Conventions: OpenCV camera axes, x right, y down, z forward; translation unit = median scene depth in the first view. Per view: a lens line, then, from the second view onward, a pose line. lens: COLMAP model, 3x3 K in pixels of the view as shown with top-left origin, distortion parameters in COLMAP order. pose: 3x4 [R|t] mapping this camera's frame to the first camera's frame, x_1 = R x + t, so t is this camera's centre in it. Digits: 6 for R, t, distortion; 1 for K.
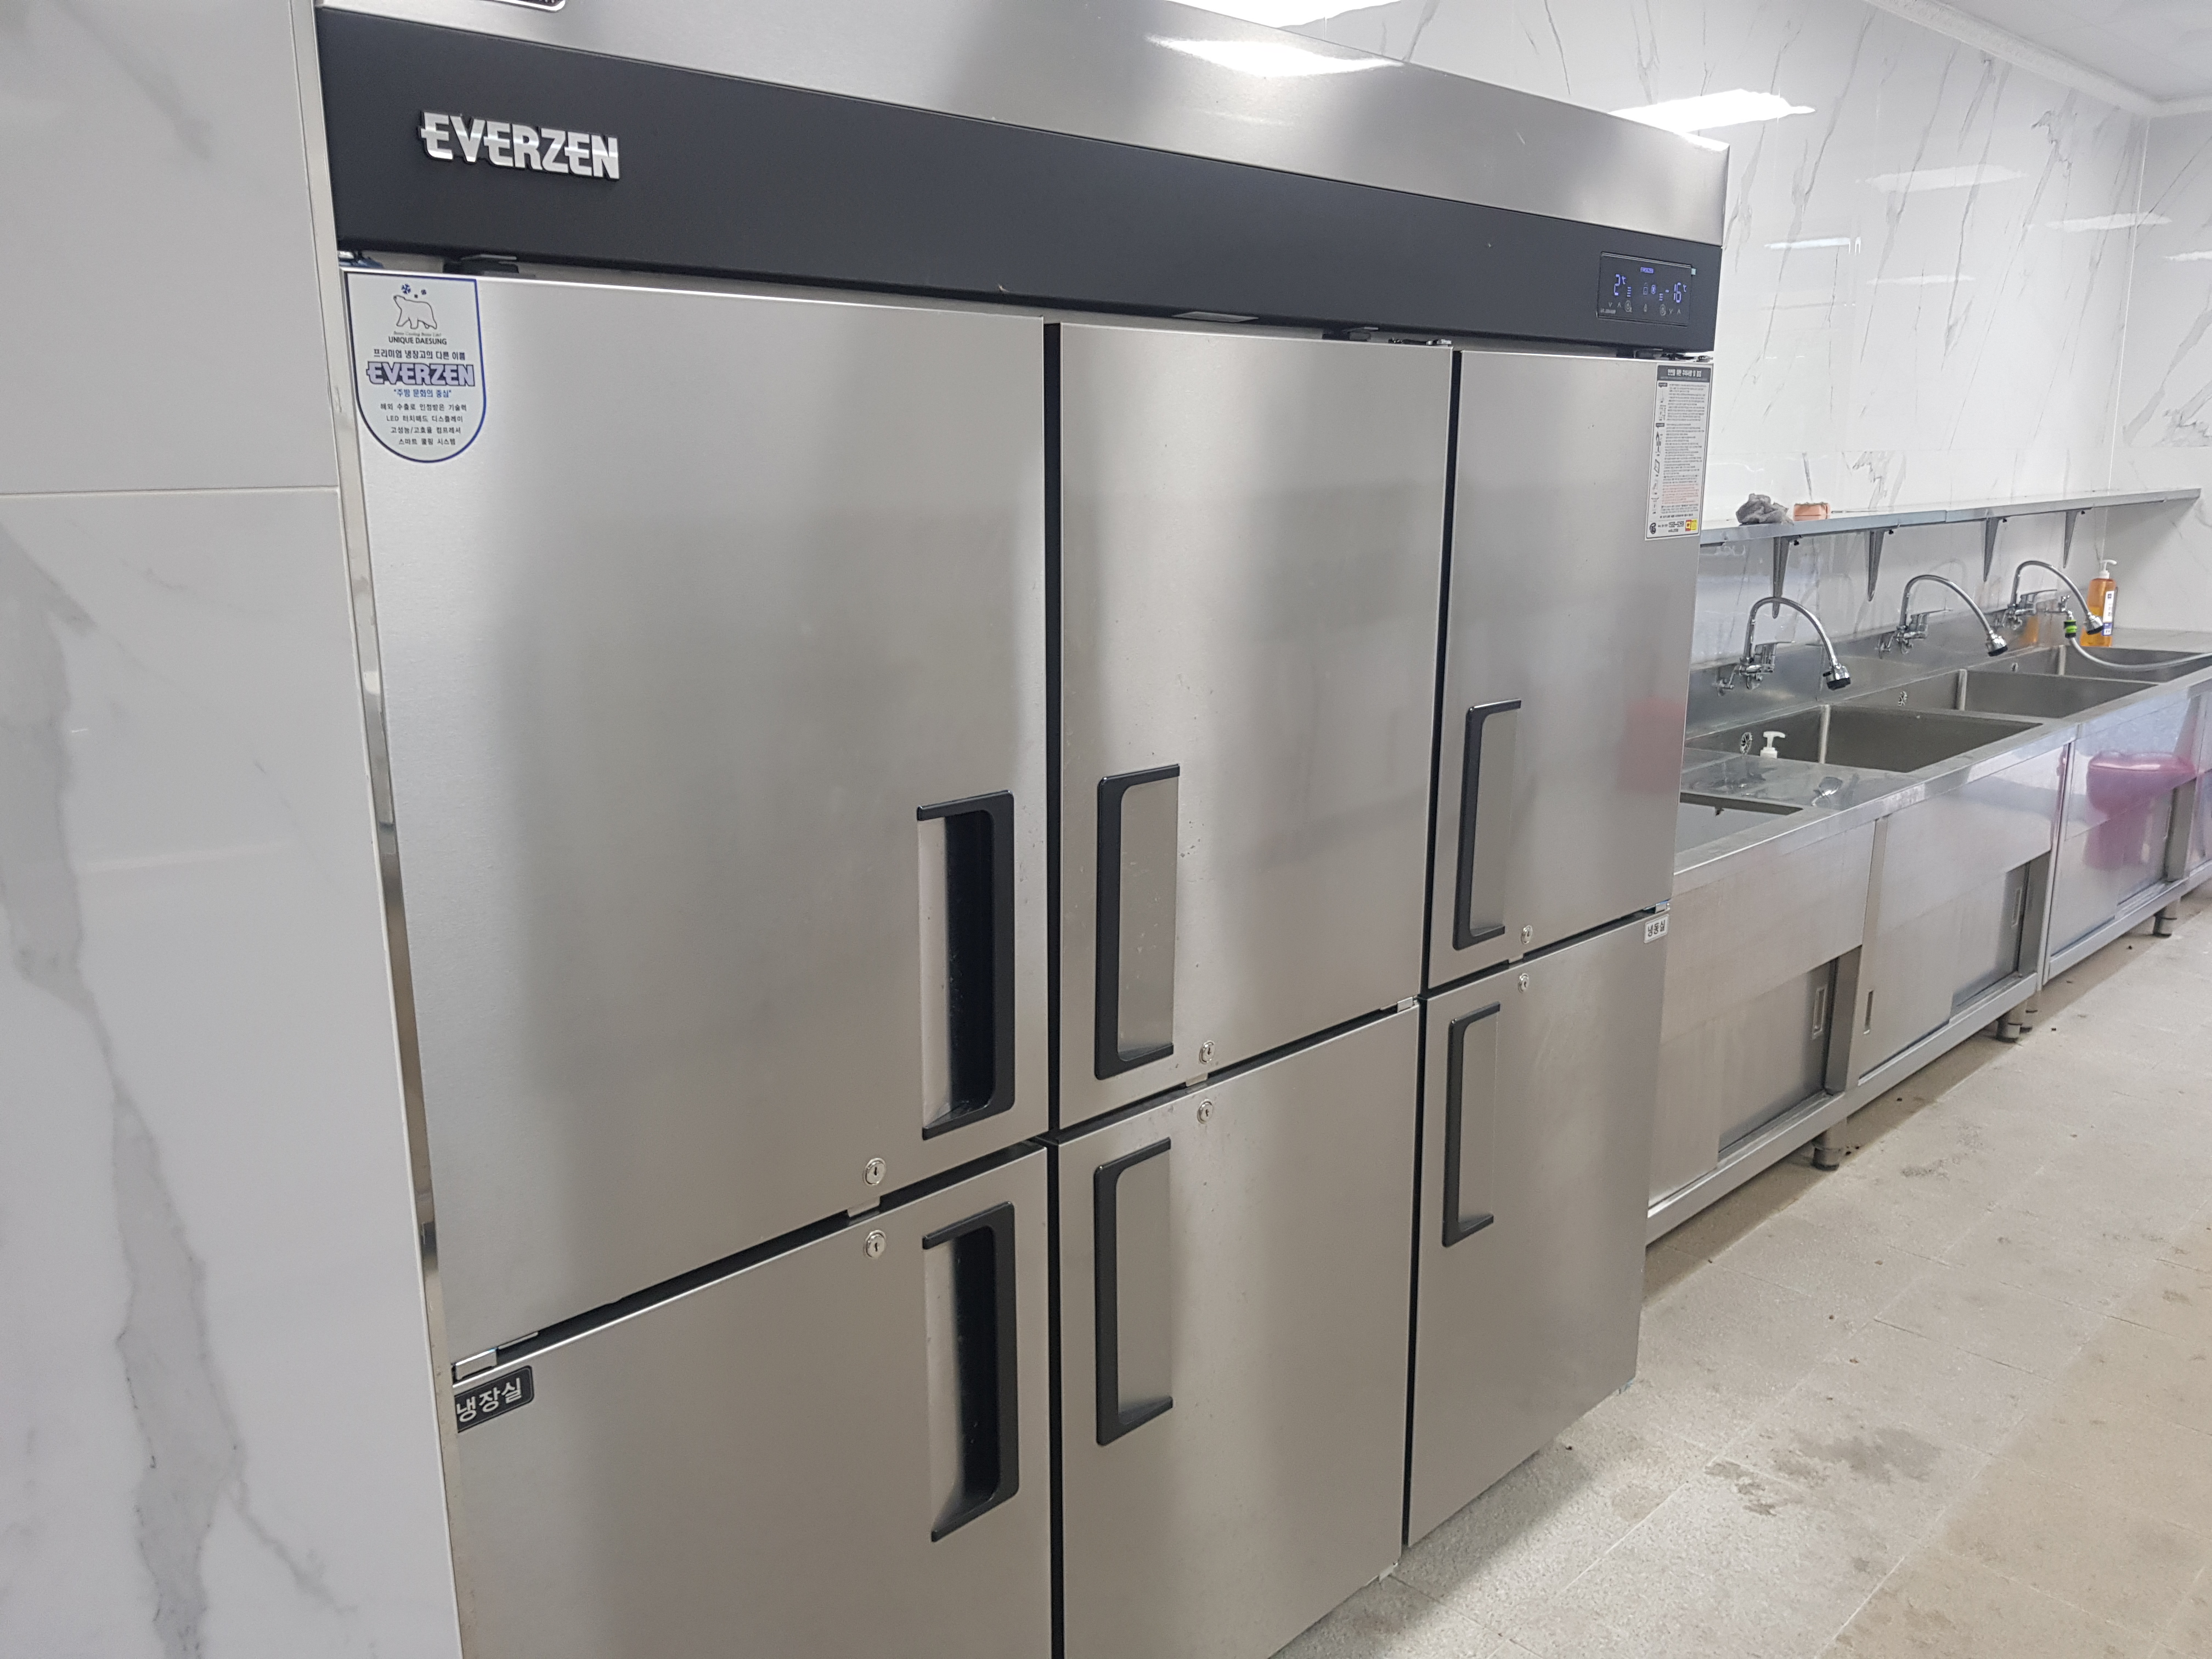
lens RADIAL K [[1709.5, 0, 1103.6], [0, 1709.5, 859.2], [0, 0, 1]] dist [0.045588, -0.056074]
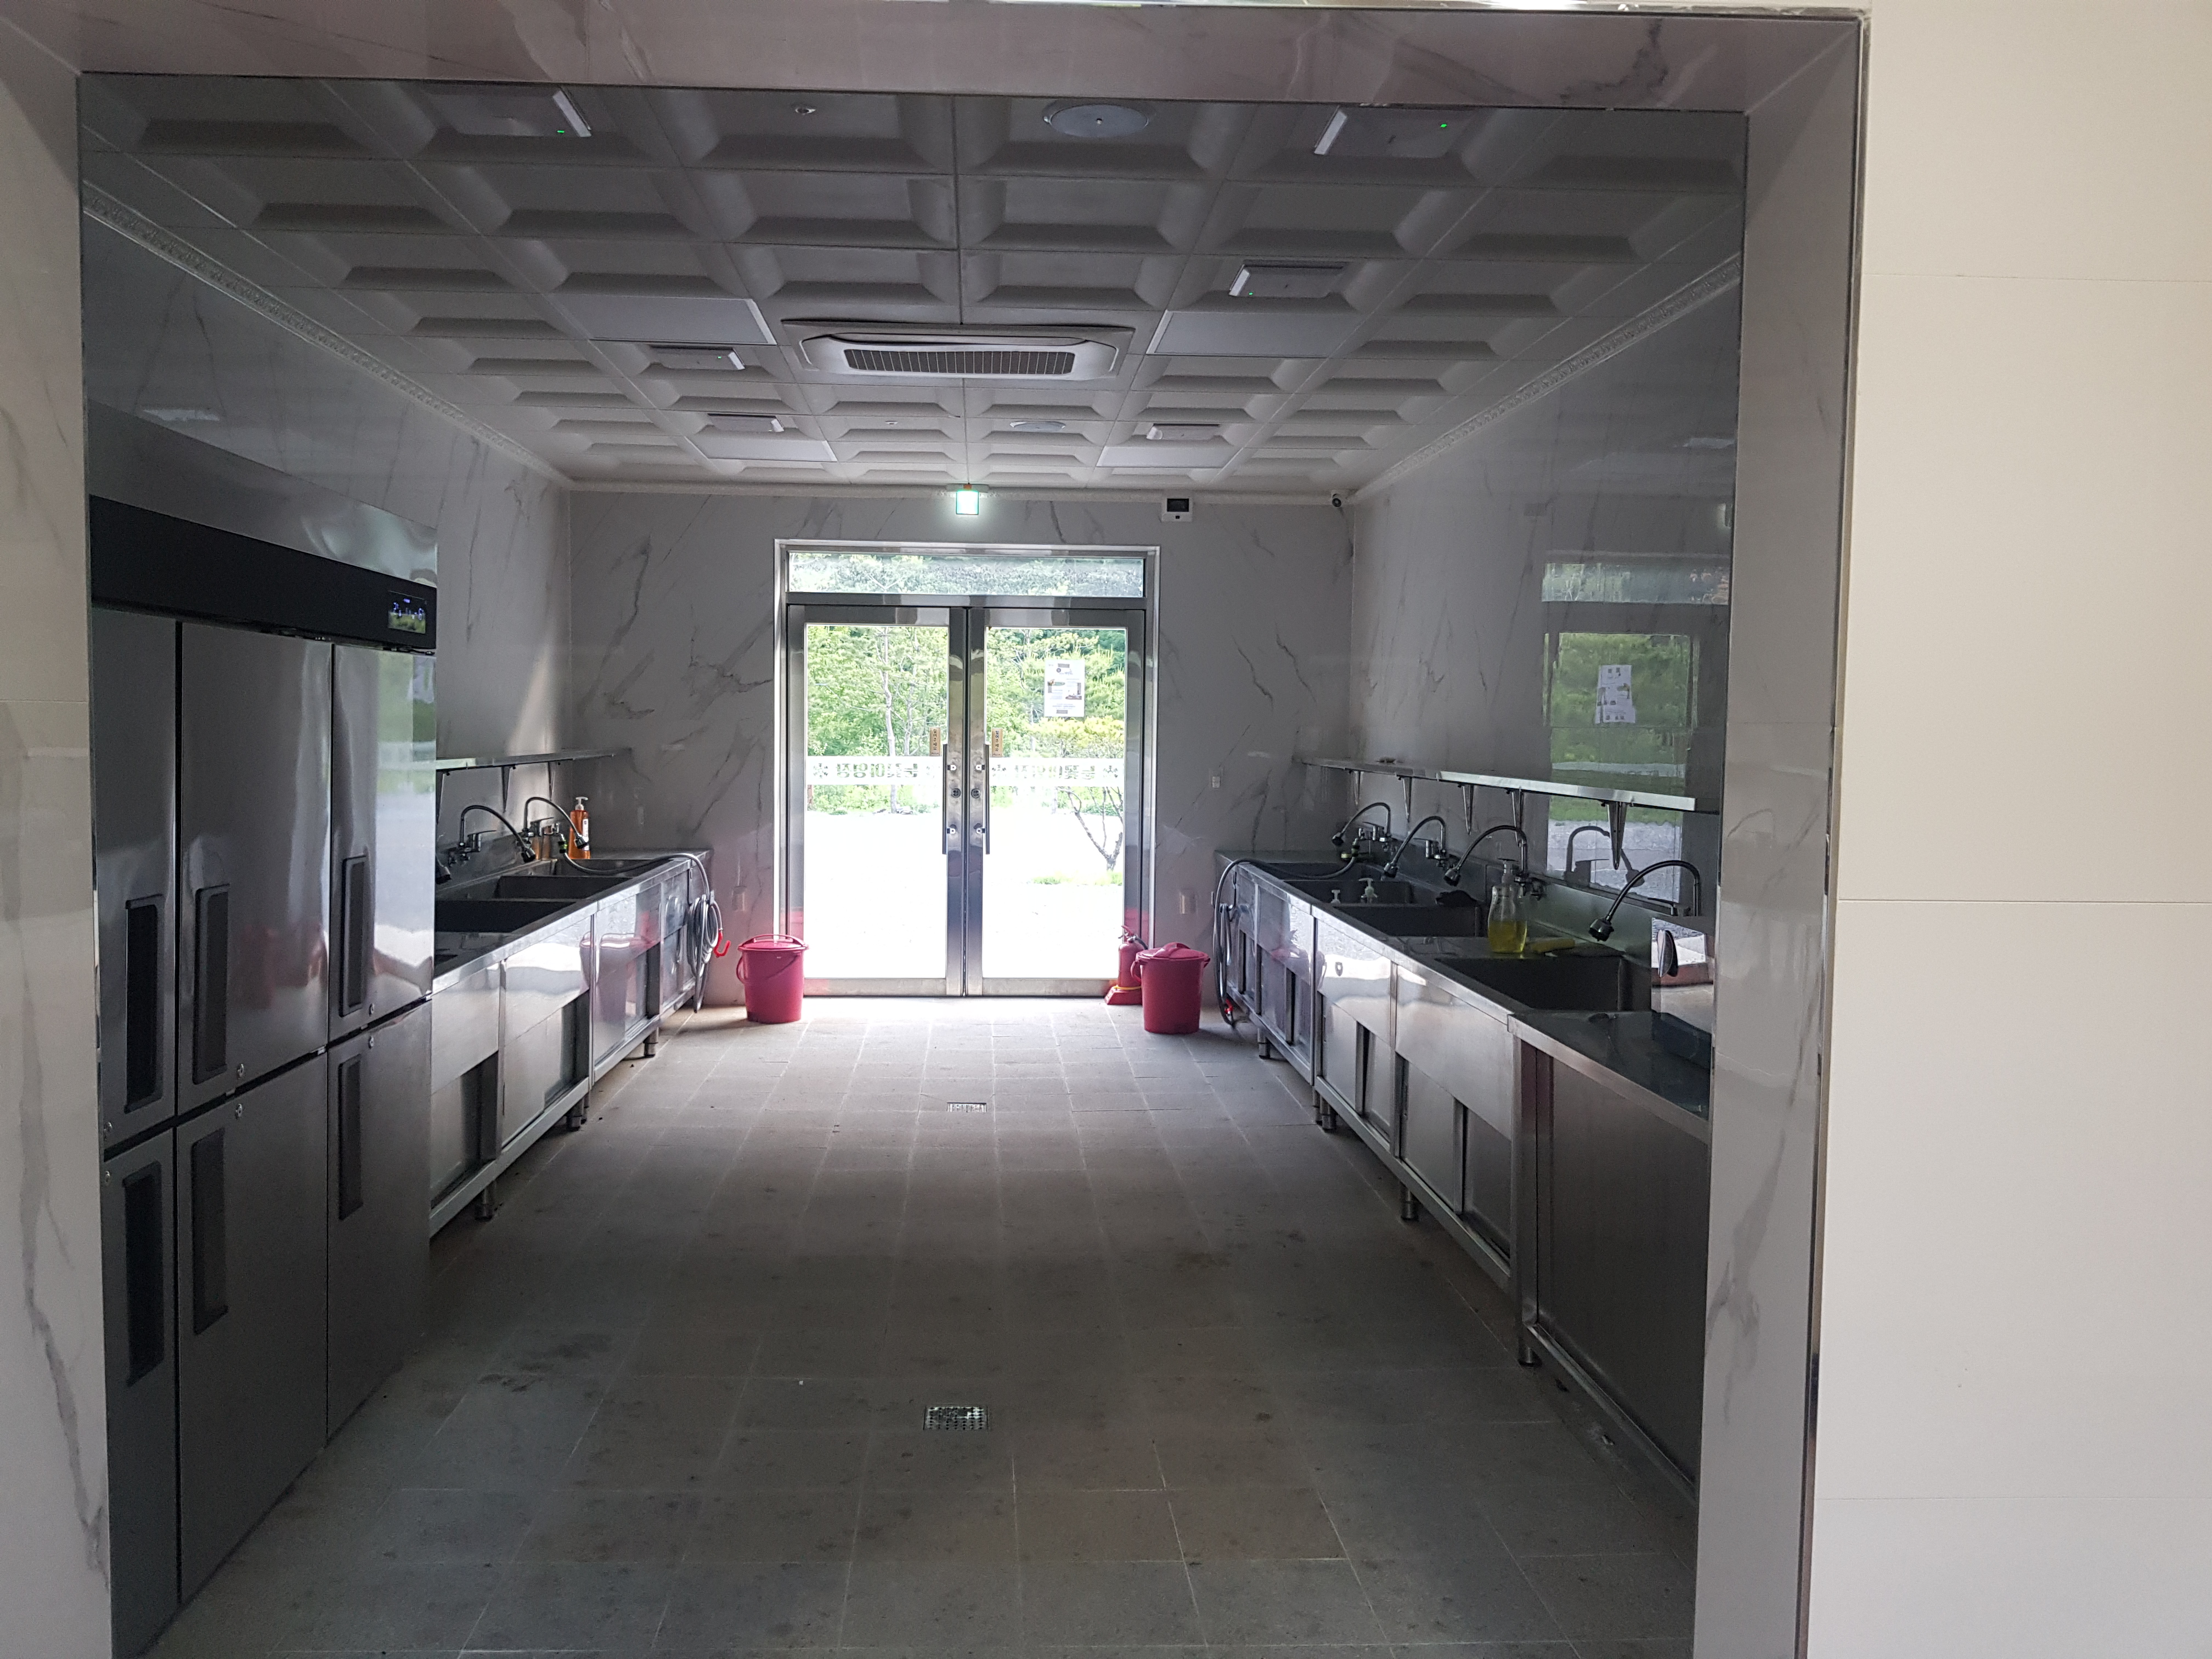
lens RADIAL K [[1709.5, 0, 1103.6], [0, 1709.5, 859.2], [0, 0, 1]] dist [0.045588, -0.056074]
pose [[0.652159, -0.020458, 0.757806, -0.303584], [0.131022, 0.987634, -0.086093, 0.078878], [-0.746674, 0.155435, 0.646775, -0.316838]]
